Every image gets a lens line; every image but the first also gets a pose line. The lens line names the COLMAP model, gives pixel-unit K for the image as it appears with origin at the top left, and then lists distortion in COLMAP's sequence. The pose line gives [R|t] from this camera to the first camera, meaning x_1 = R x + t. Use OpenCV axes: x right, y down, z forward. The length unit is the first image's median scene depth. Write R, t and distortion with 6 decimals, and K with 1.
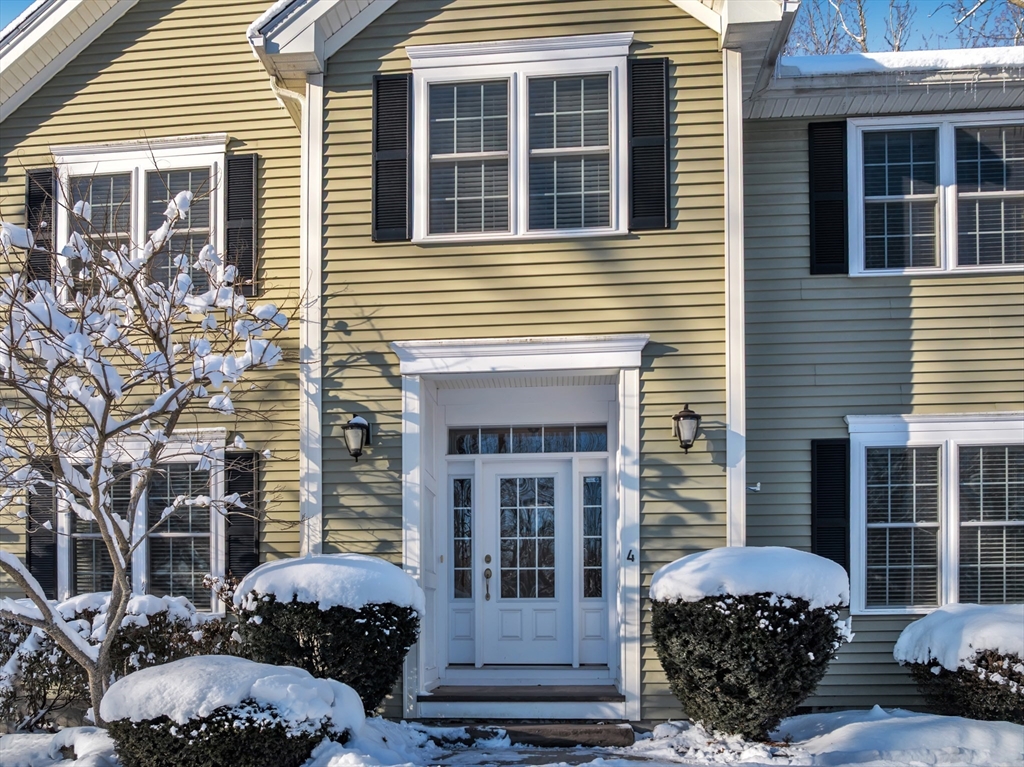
lens RADIAL K [[728.0, 0, 508.3], [0, 728.0, 377.9], [0, 0, 1]] dist [-0.015153, -0.014457]
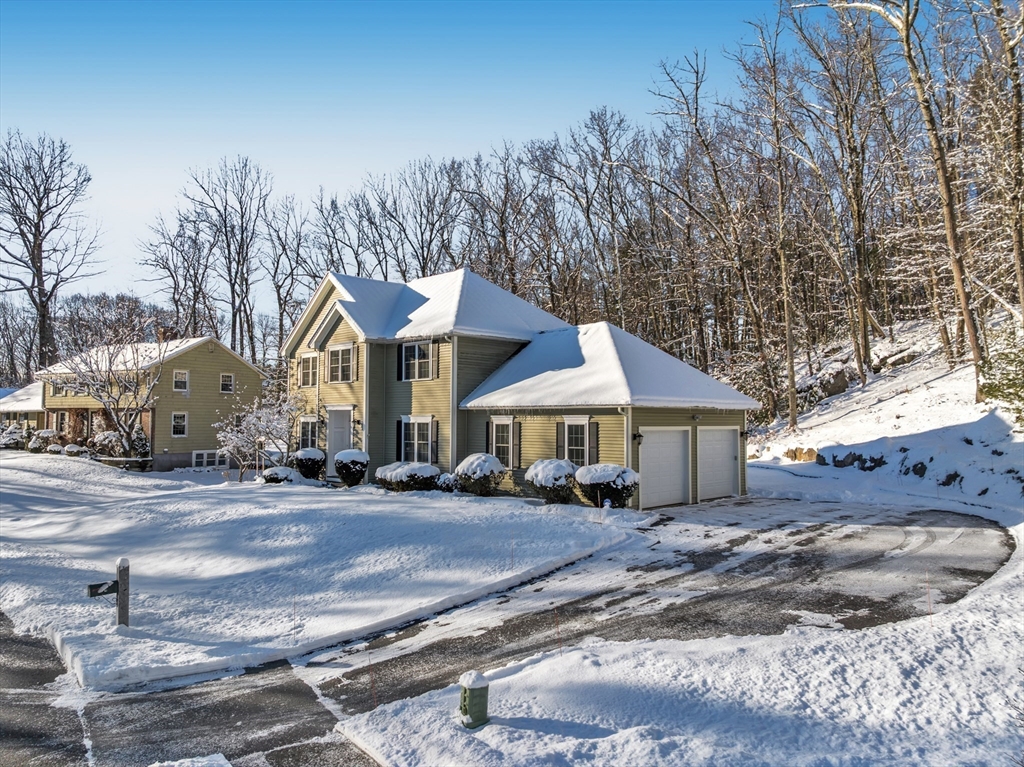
lens RADIAL K [[728.0, 0, 512.7], [0, 728.0, 383.7], [0, 0, 1]] dist [-0.015153, -0.014457]
pose [[0.756953, -0.003362, -0.653460, 4.029736], [0.023754, 0.999467, 0.022374, -0.264469], [0.653037, -0.032459, 0.756630, -1.928643]]
